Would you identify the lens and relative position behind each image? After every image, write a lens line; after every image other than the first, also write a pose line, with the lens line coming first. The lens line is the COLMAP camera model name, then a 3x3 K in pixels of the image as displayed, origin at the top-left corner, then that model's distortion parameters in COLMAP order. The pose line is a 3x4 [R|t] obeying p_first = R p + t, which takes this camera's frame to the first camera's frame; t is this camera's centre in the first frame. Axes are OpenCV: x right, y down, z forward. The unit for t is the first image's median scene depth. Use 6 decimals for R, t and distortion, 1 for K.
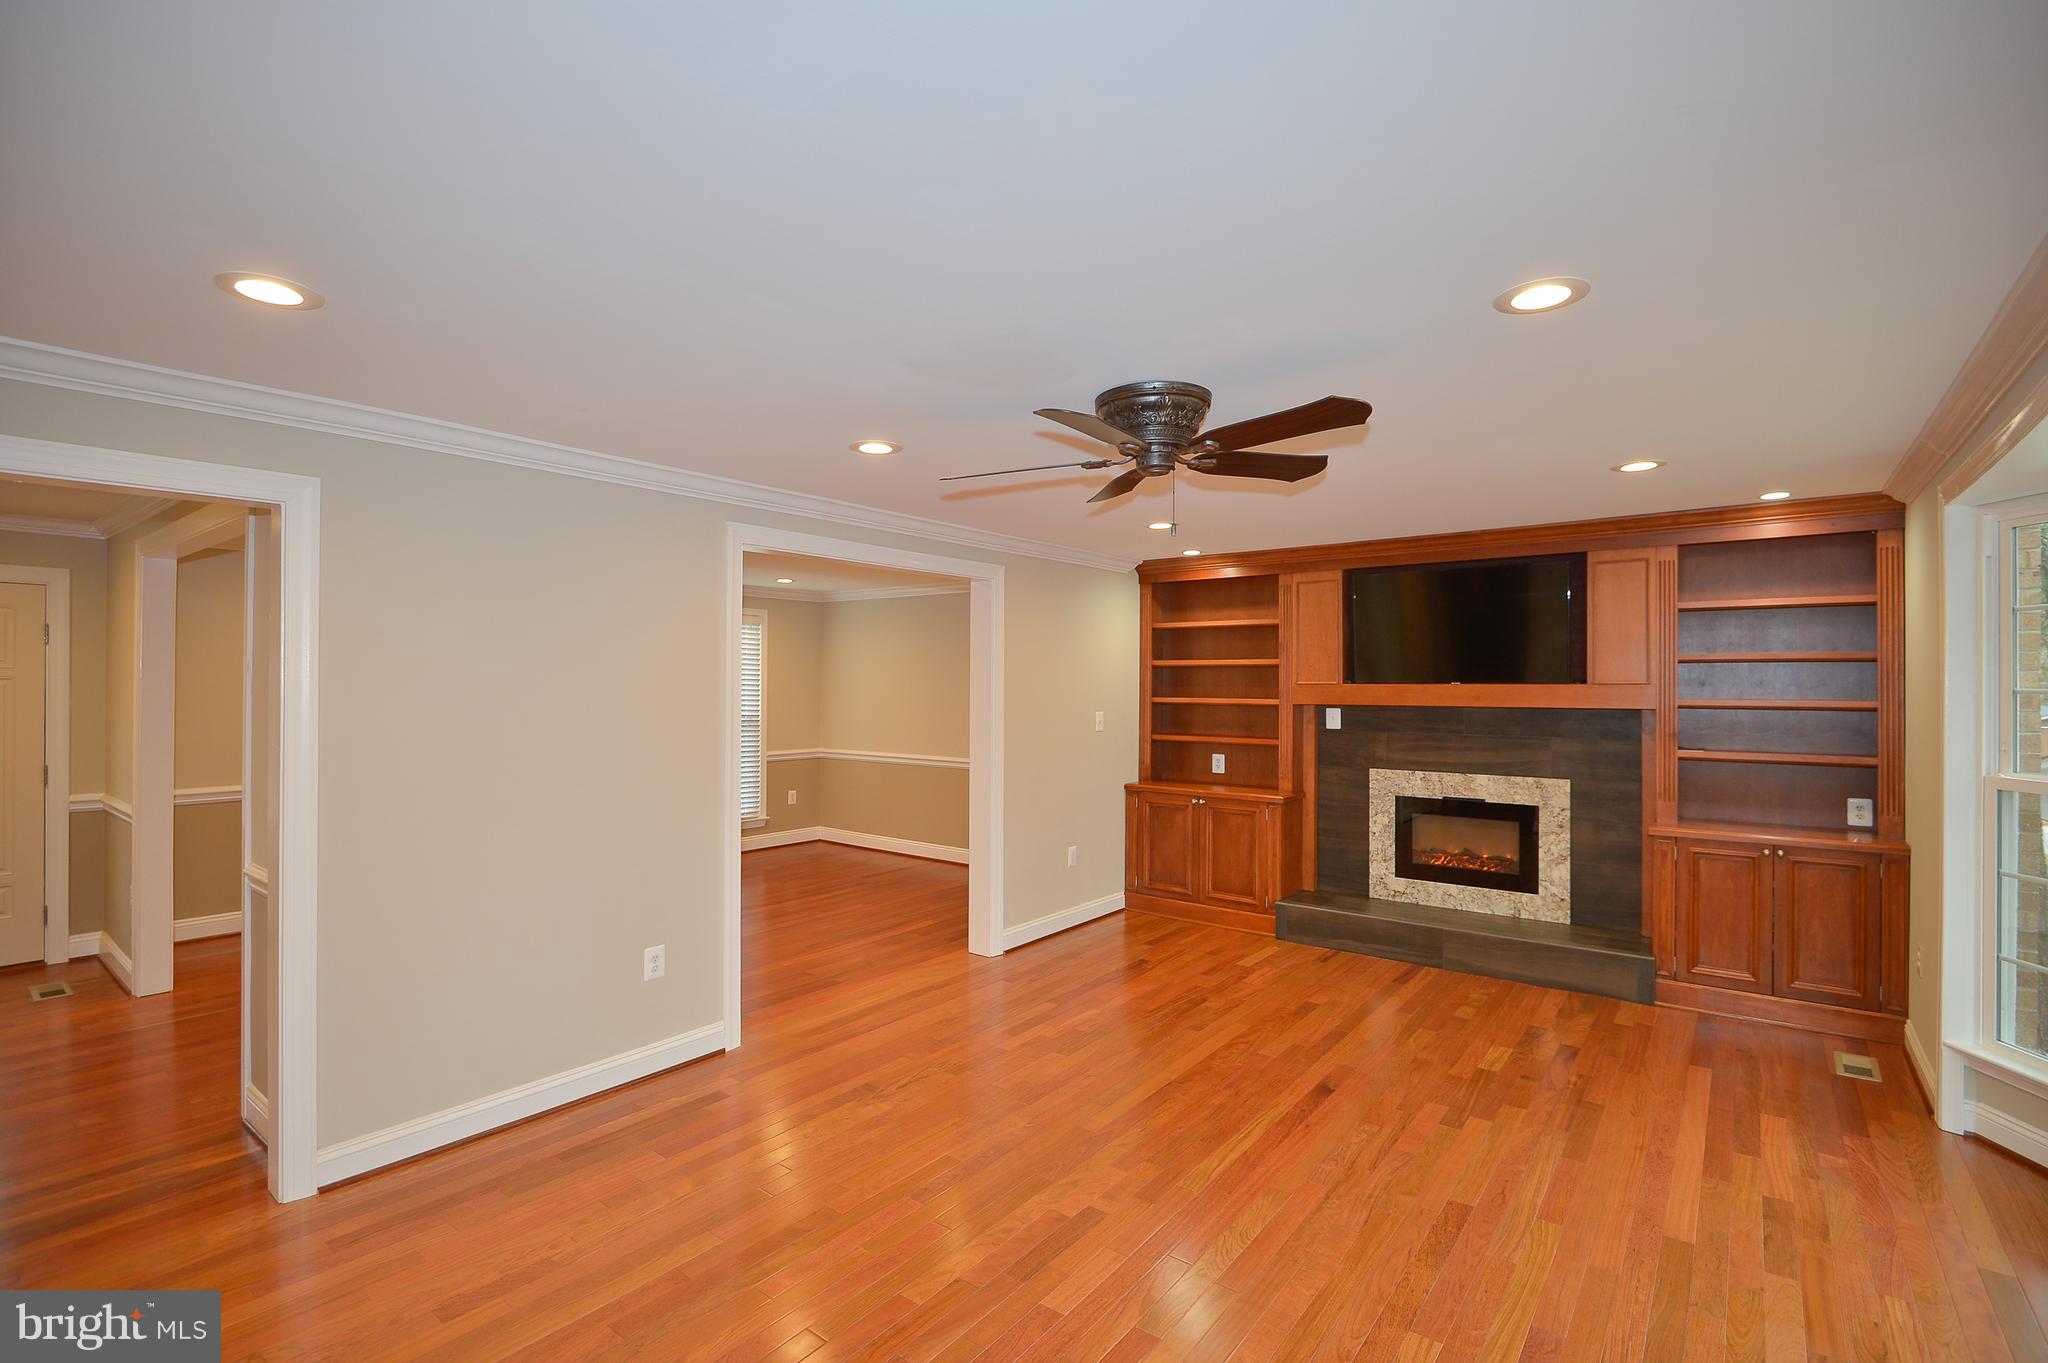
lens RADIAL K [[936.9, 0, 1024.0], [0, 936.9, 681.5], [0, 0, 1]] dist [-0.002420, -0.013117]
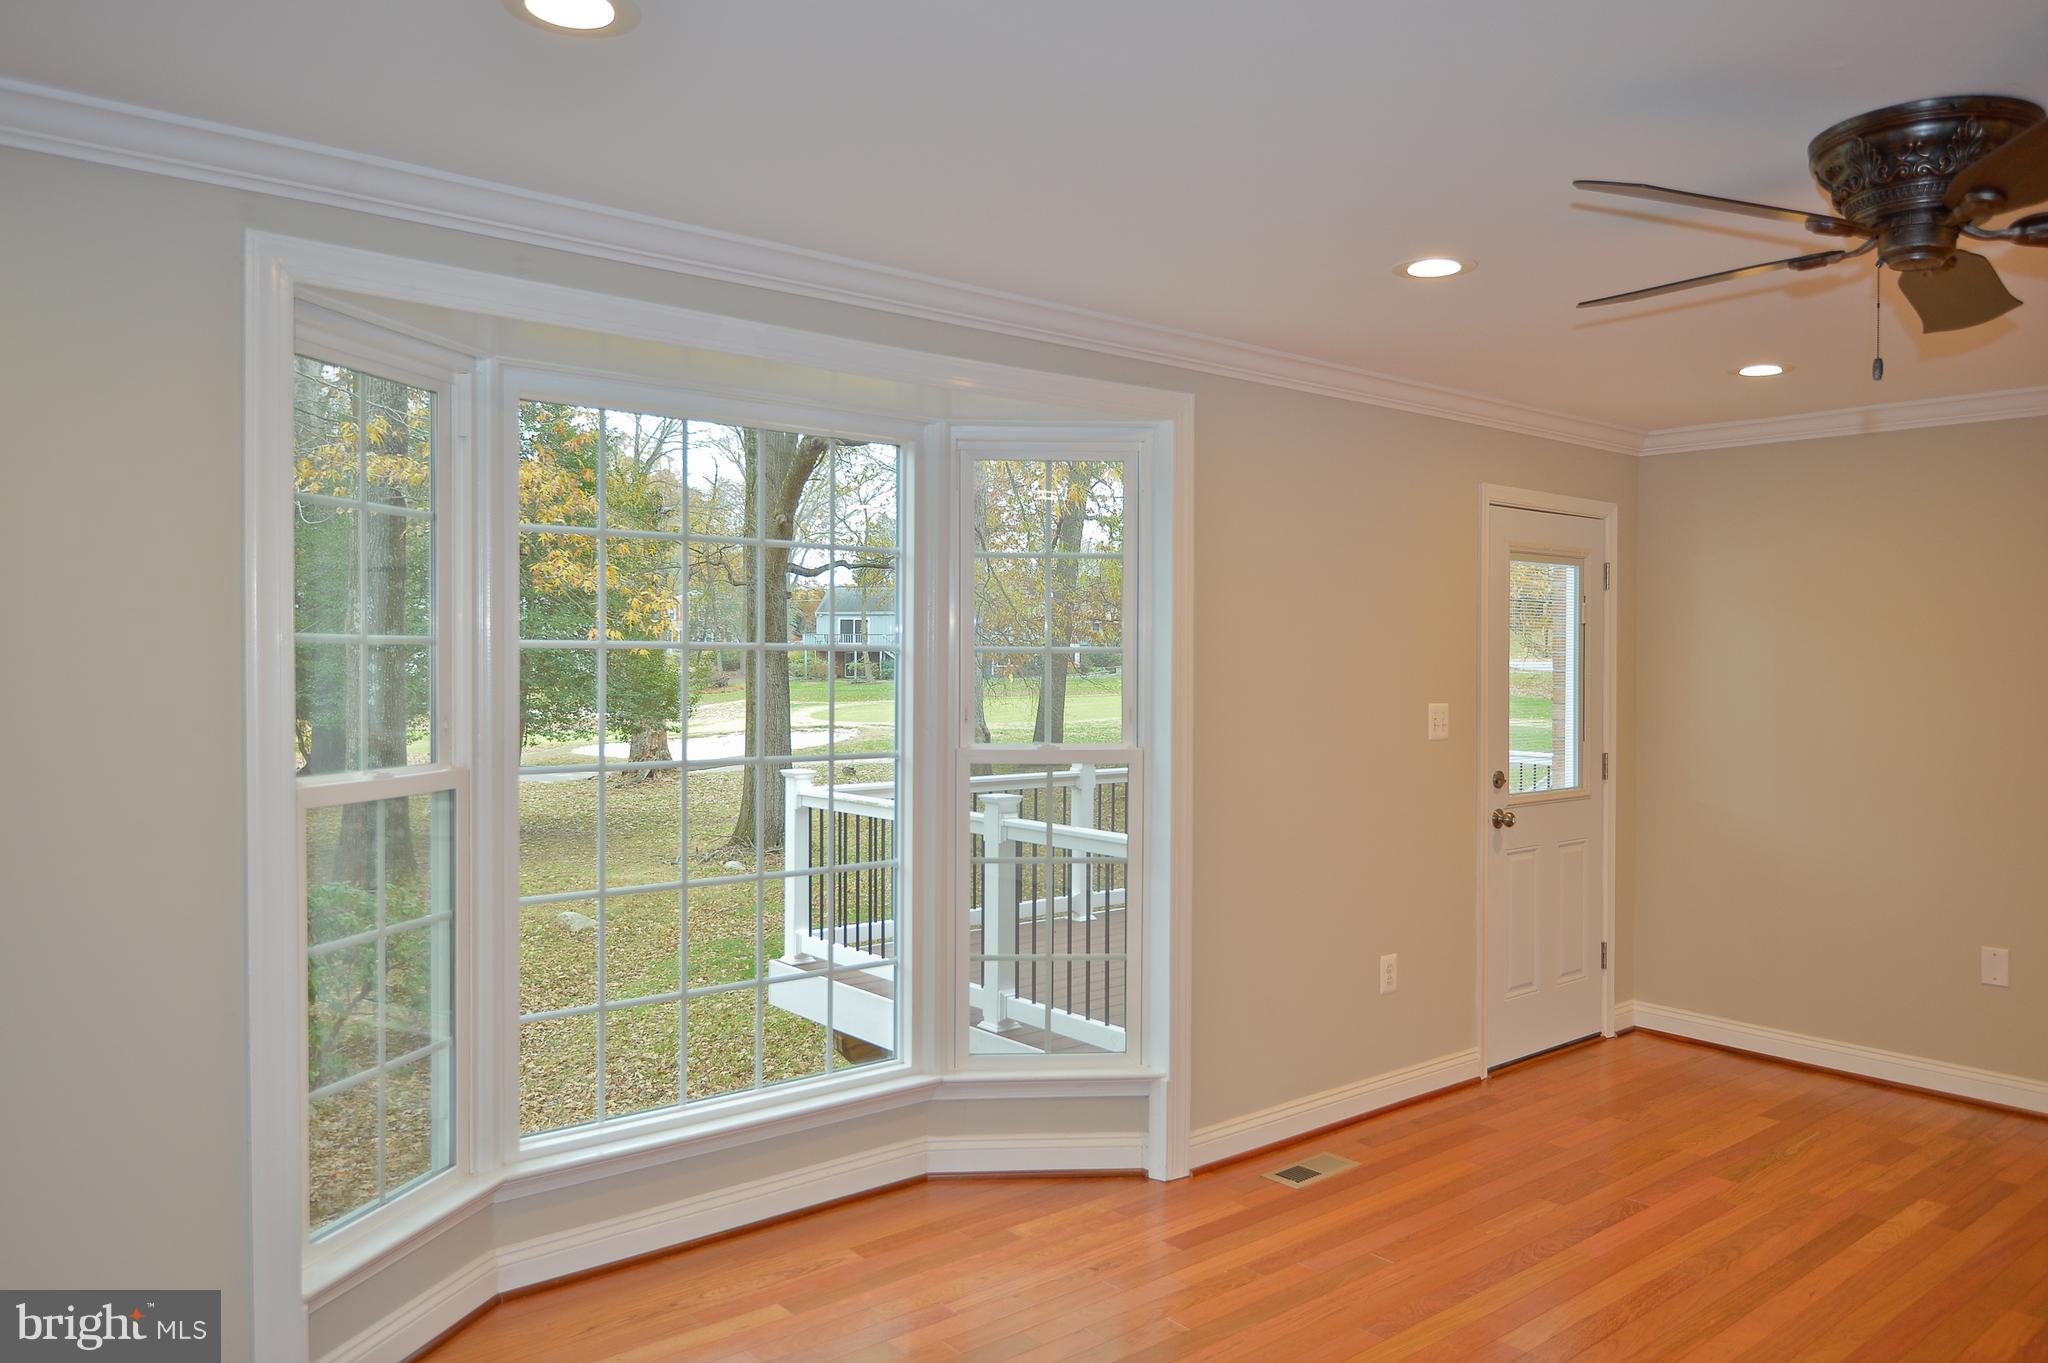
lens RADIAL K [[1422.8, 0, 1024.0], [0, 1422.8, 681.5], [0, 0, 1]] dist [-0.008766, -0.005495]
pose [[-0.977778, -0.012080, 0.209292, 0.262729], [-0.009420, 0.999862, 0.013699, 0.013942], [-0.209429, 0.011423, -0.977757, 1.045763]]
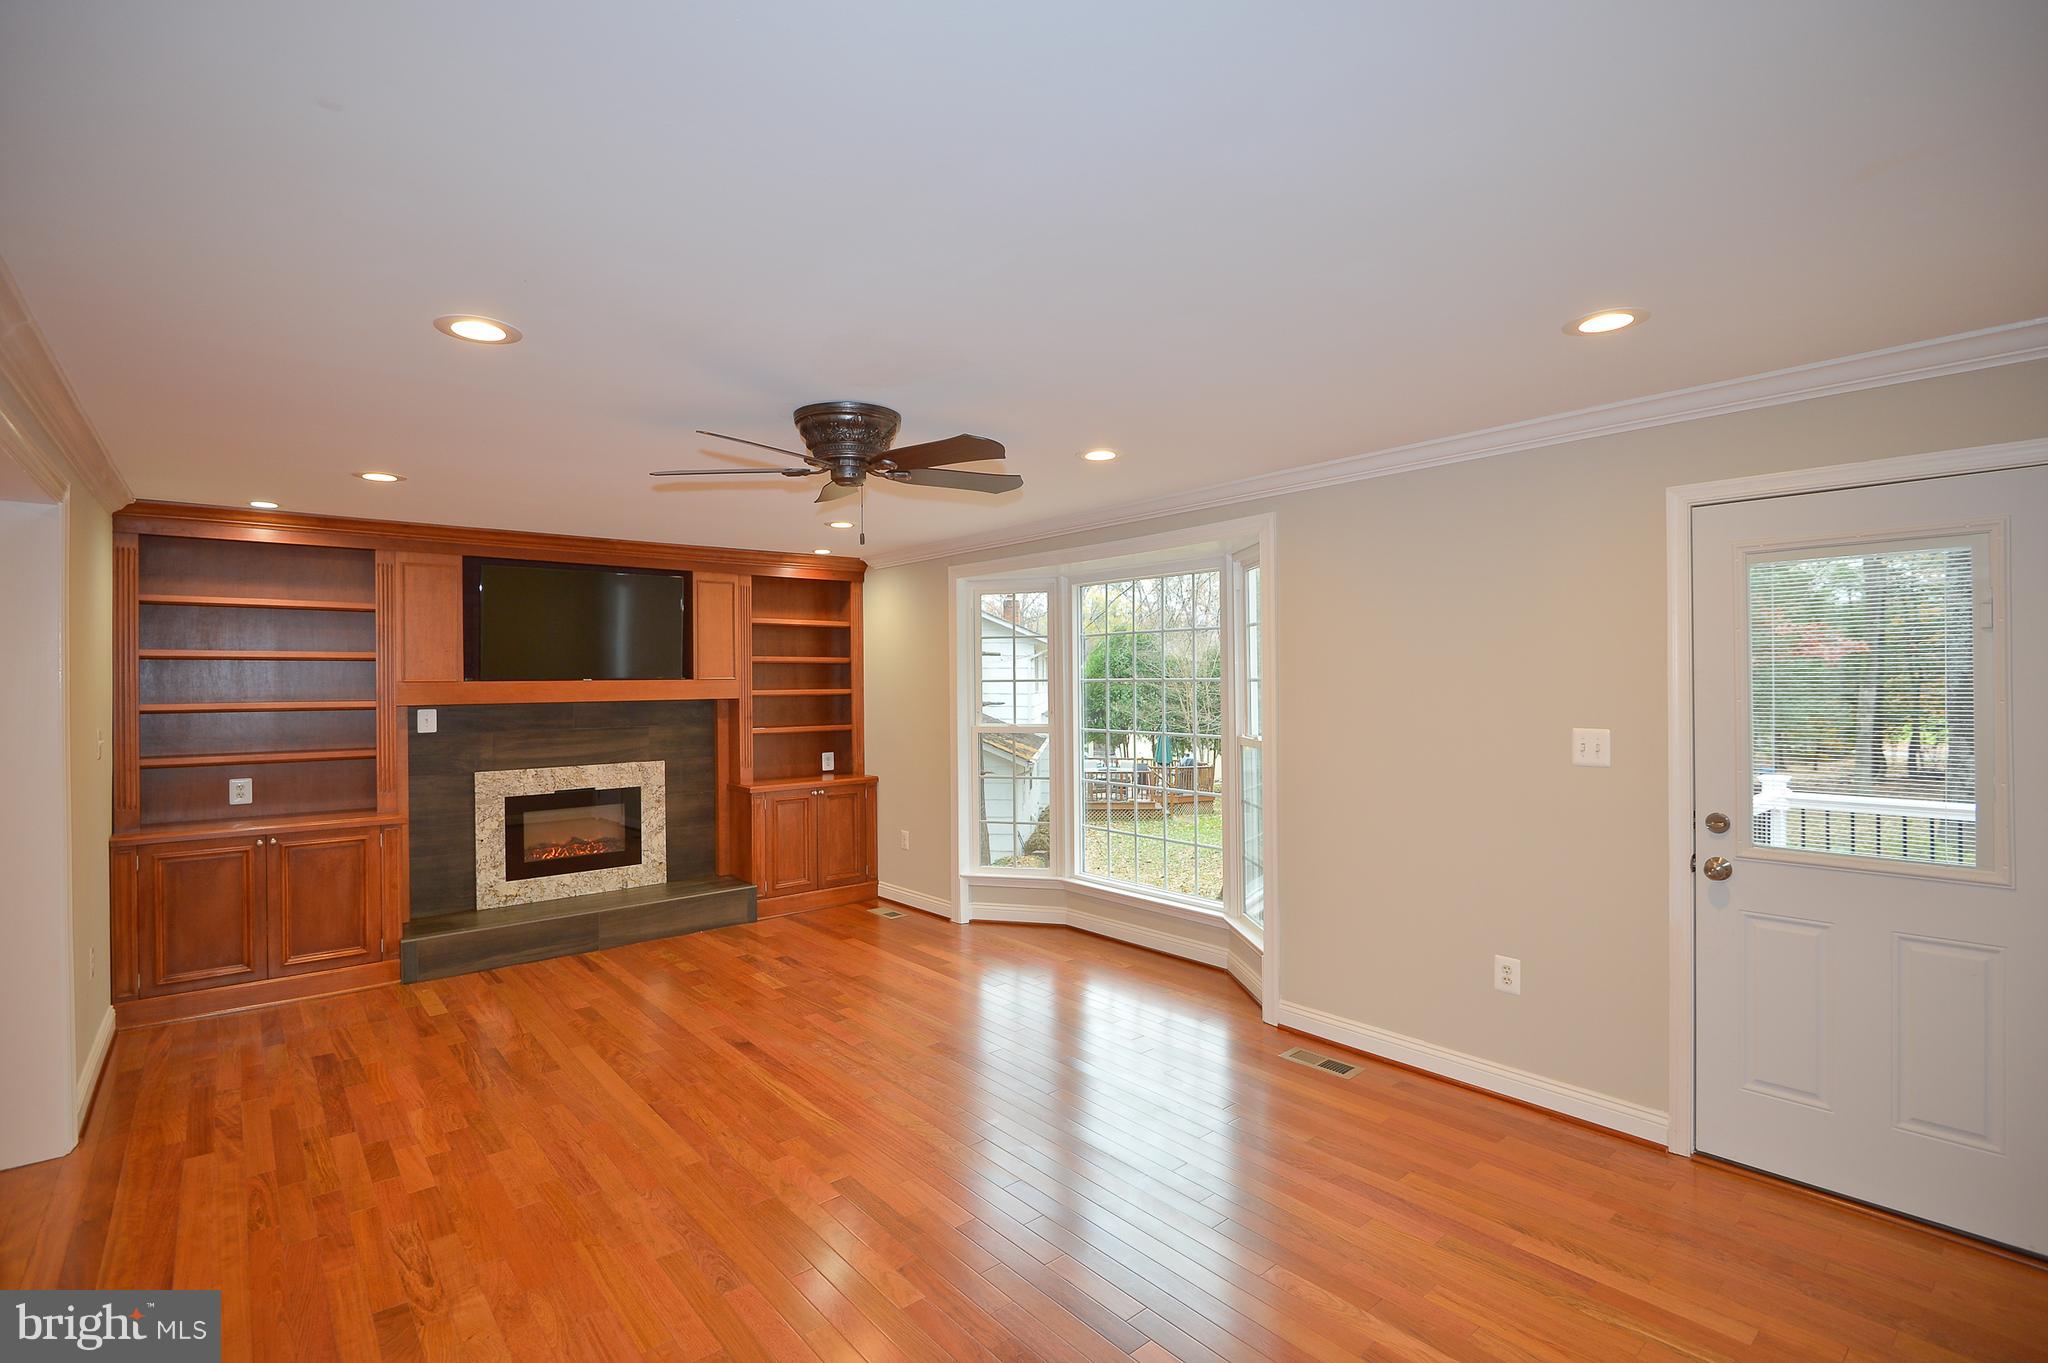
lens RADIAL K [[936.9, 0, 1024.0], [0, 936.9, 681.5], [0, 0, 1]] dist [-0.002420, -0.013117]
pose [[0.201435, -0.005731, 0.979485, -0.478252], [0.006199, 0.999970, 0.004576, 0.002077], [-0.979482, 0.005150, 0.201464, 0.308817]]
